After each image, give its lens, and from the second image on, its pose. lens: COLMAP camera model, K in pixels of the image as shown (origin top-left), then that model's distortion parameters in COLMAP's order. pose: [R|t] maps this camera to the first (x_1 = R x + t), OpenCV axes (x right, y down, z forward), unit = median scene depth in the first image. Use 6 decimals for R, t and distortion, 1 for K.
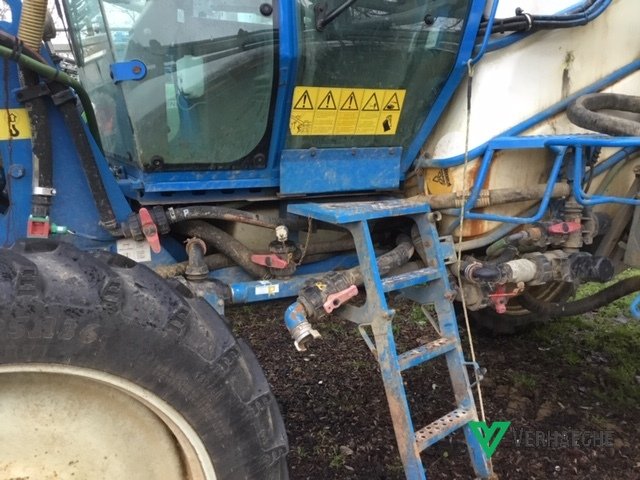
lens RADIAL K [[569.5, 0, 316.9], [0, 569.5, 241.8], [0, 0, 1]] dist [0.070443, -0.122968]
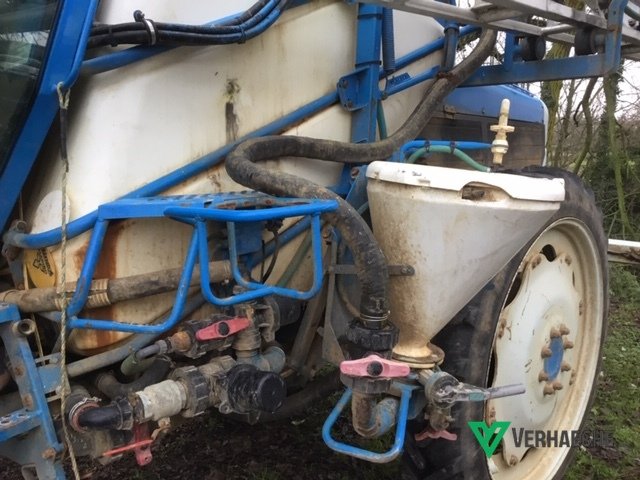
lens RADIAL K [[569.5, 0, 319.2], [0, 569.5, 242.0], [0, 0, 1]] dist [0.070443, -0.122968]
pose [[0.943957, -0.051997, 0.325946, 0.308649], [0.071088, 0.996366, -0.046928, -0.084167], [-0.322322, 0.067469, 0.944223, 0.297300]]
